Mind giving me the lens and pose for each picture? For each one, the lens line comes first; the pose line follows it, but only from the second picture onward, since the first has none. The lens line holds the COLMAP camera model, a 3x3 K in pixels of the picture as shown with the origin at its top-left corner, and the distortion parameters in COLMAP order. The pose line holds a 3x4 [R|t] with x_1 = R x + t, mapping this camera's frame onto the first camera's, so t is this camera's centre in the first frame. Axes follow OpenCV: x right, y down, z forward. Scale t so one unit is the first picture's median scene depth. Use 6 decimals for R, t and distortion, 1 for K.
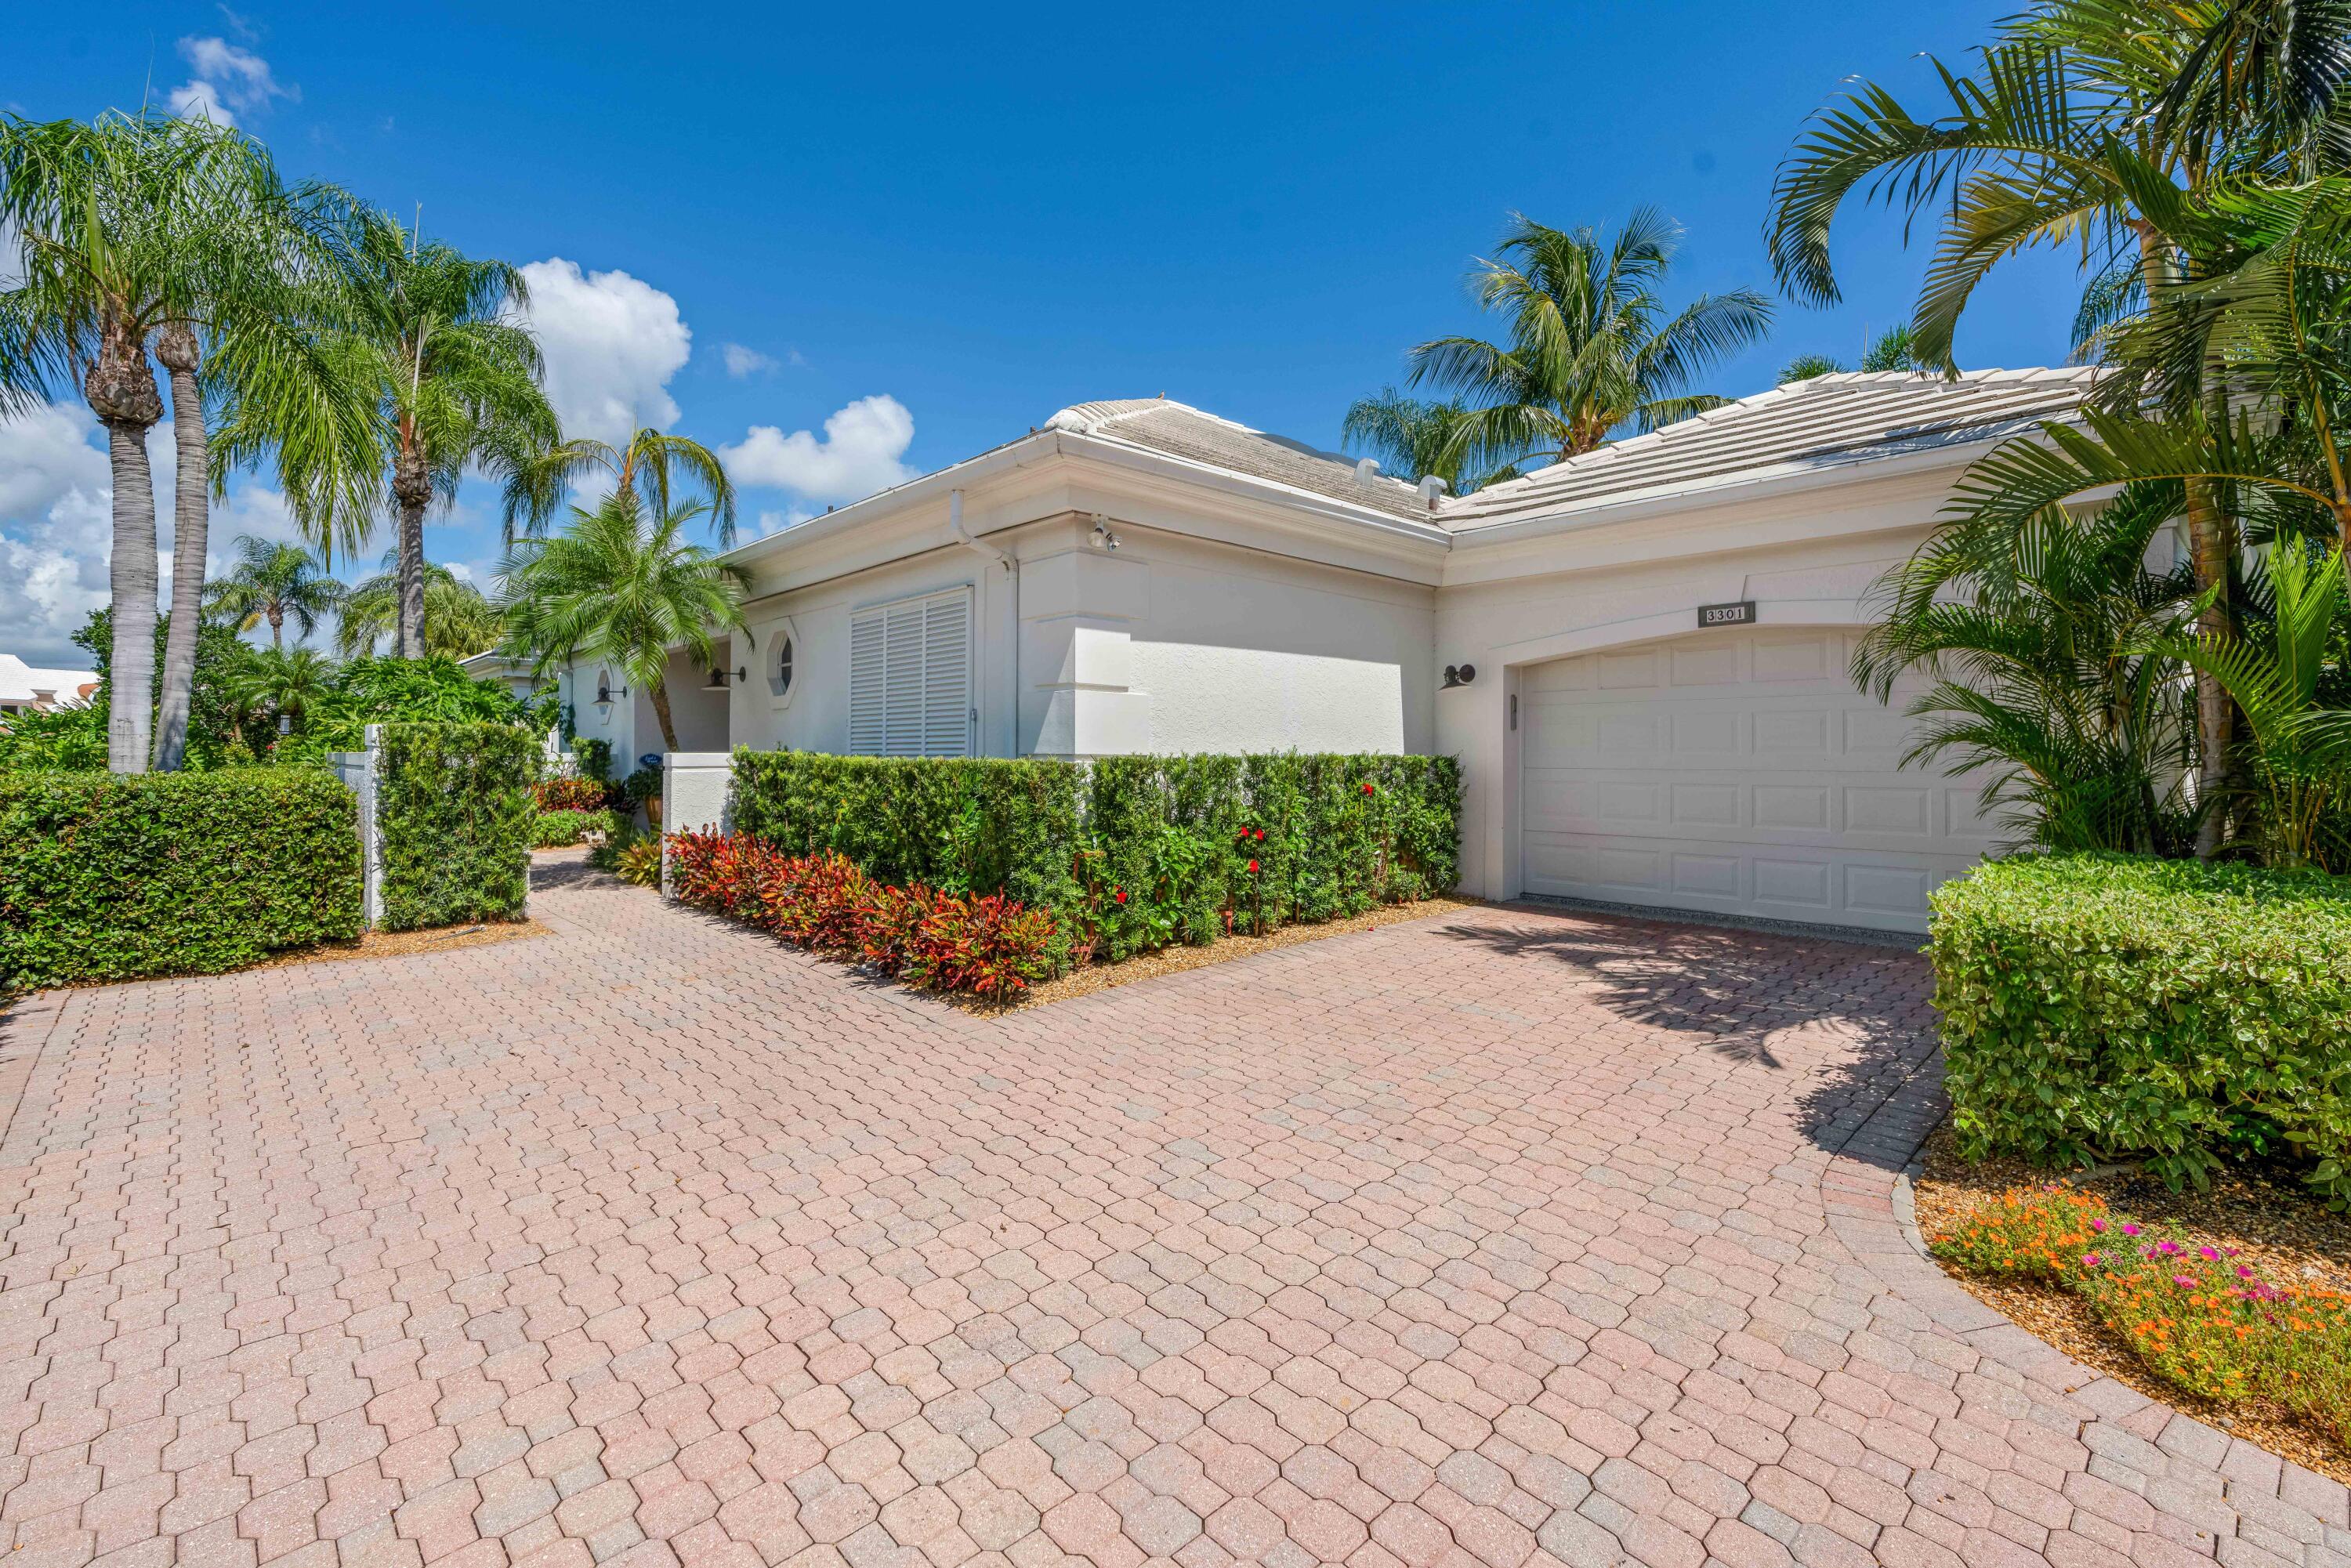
lens RADIAL K [[1063.7, 0, 1177.3], [0, 1063.7, 766.5], [0, 0, 1]] dist [-0.000308, 0.000304]
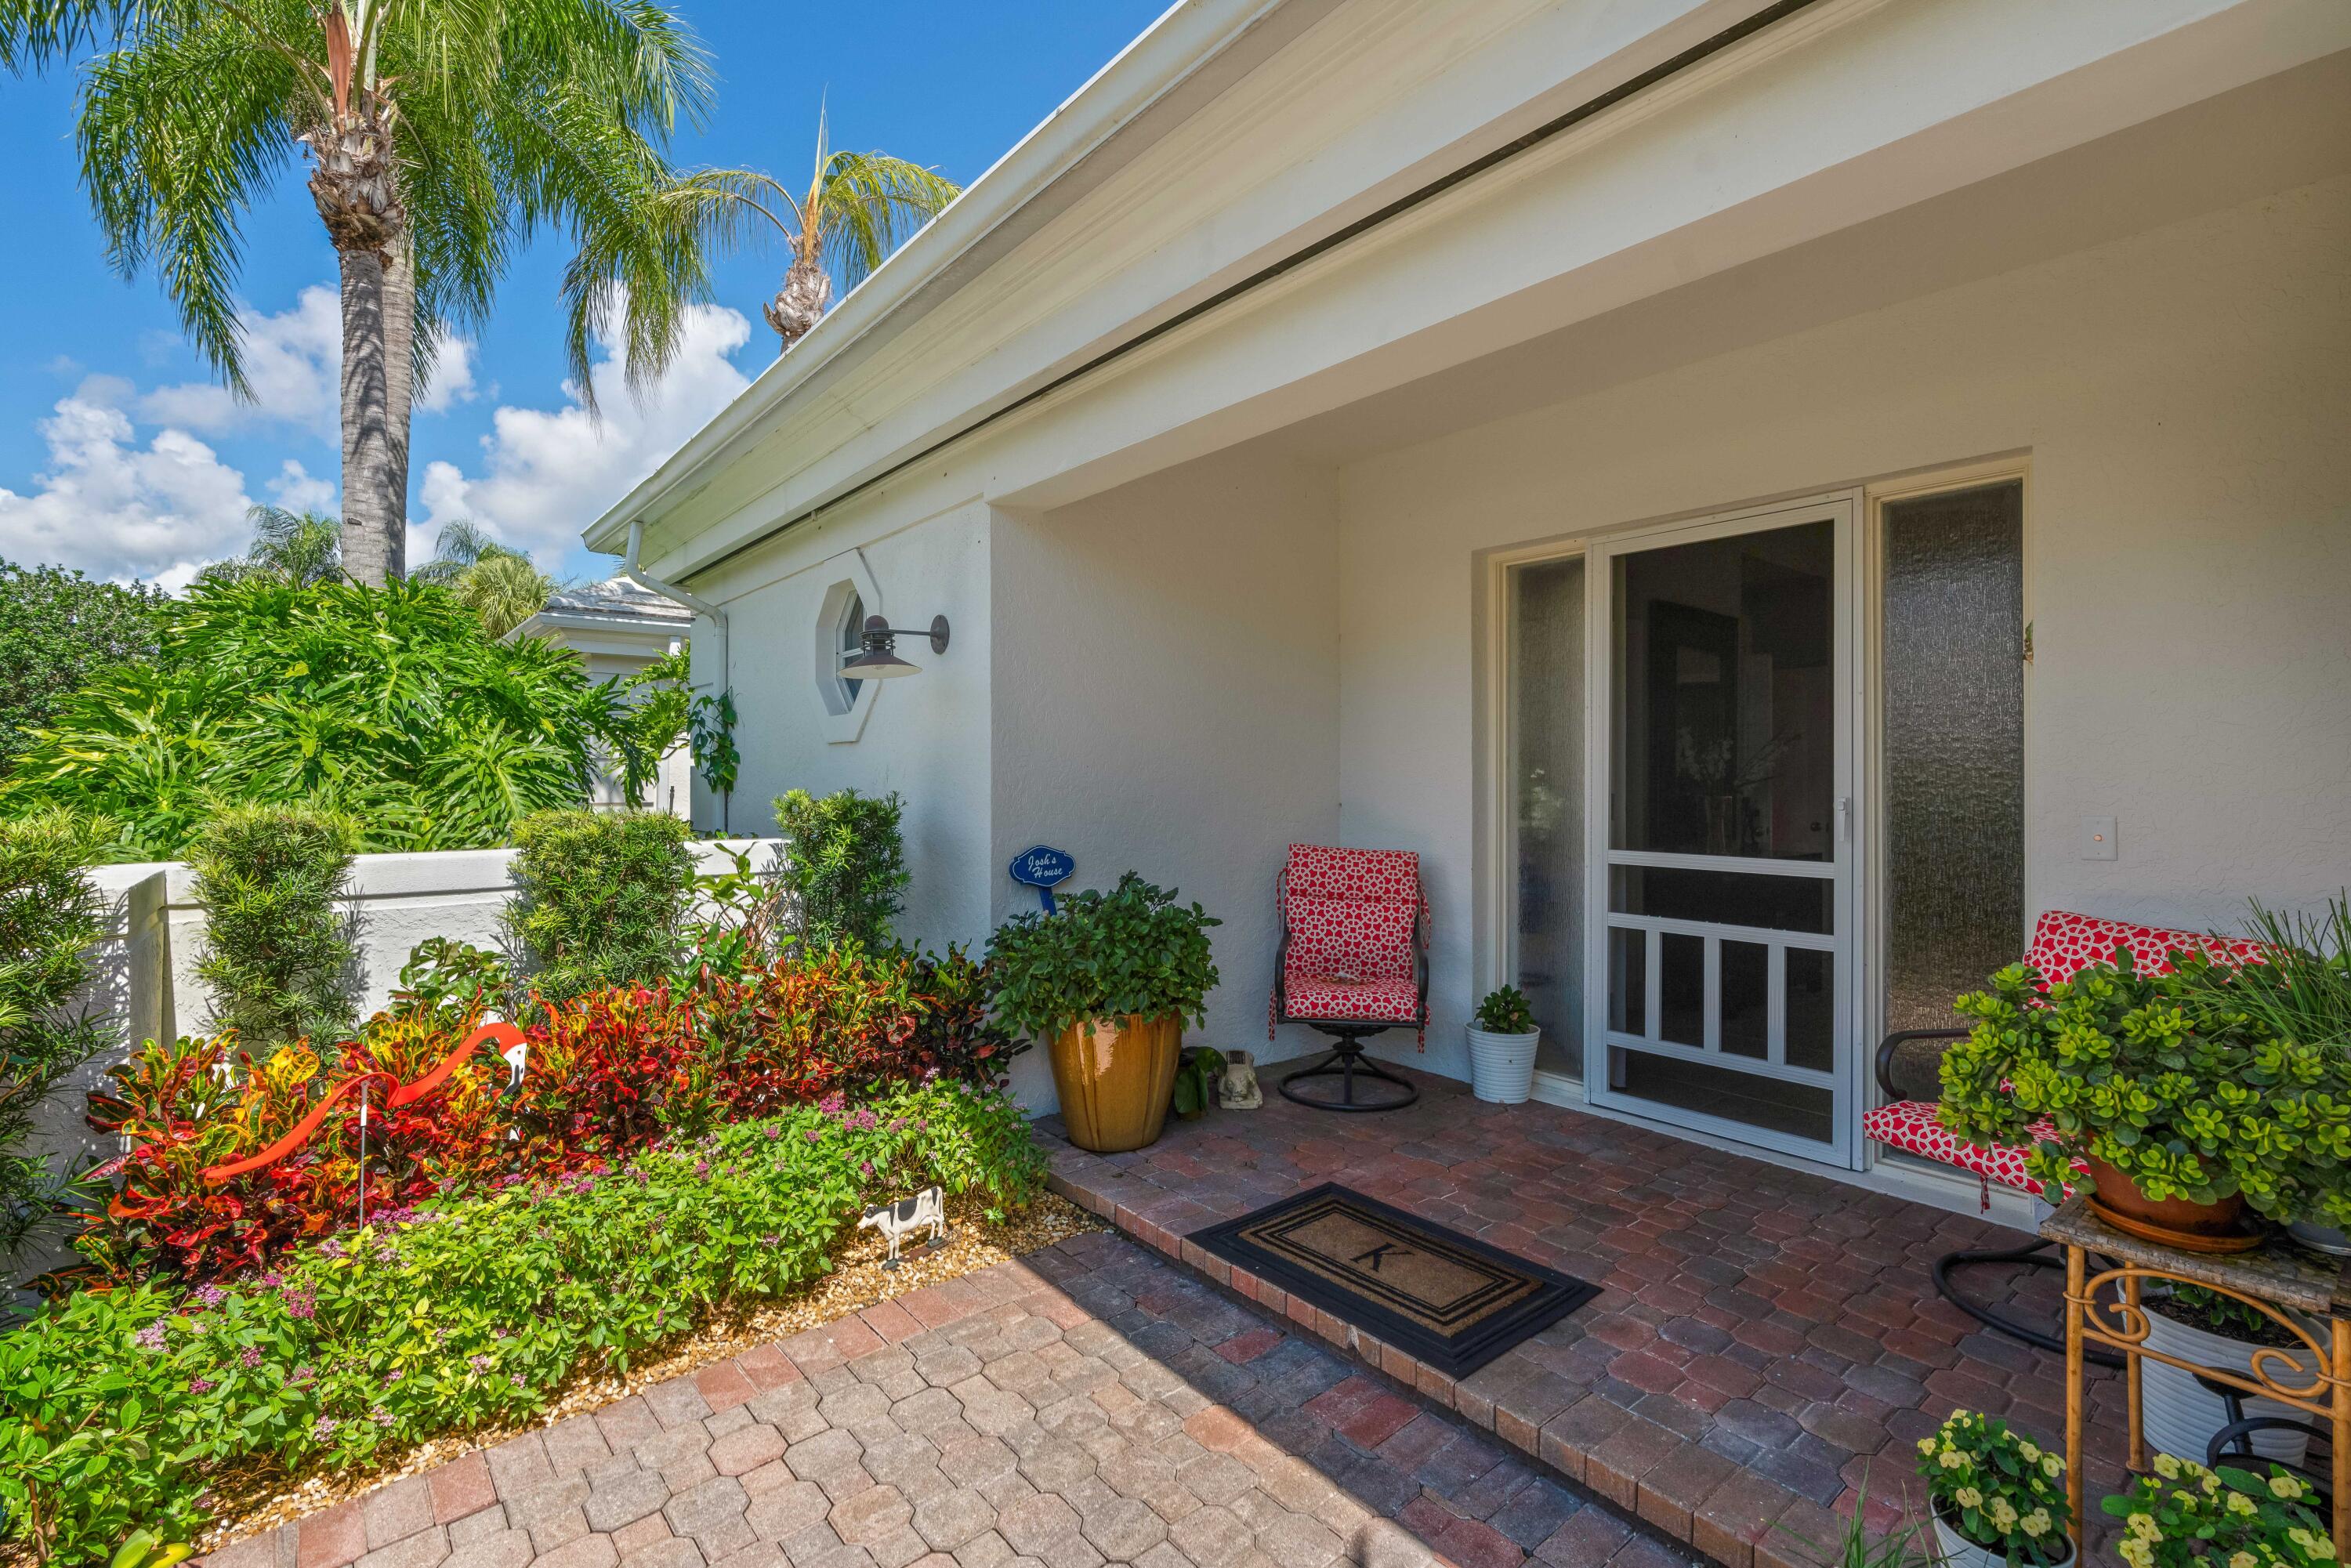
lens RADIAL K [[1063.7, 0, 1173.6], [0, 1063.7, 785.5], [0, 0, 1]] dist [-0.000308, 0.000304]
pose [[0.998283, -0.001919, -0.058546, -0.400255], [0.002087, 0.999994, 0.002816, -0.026302], [0.058540, -0.002933, 0.998281, 0.648188]]
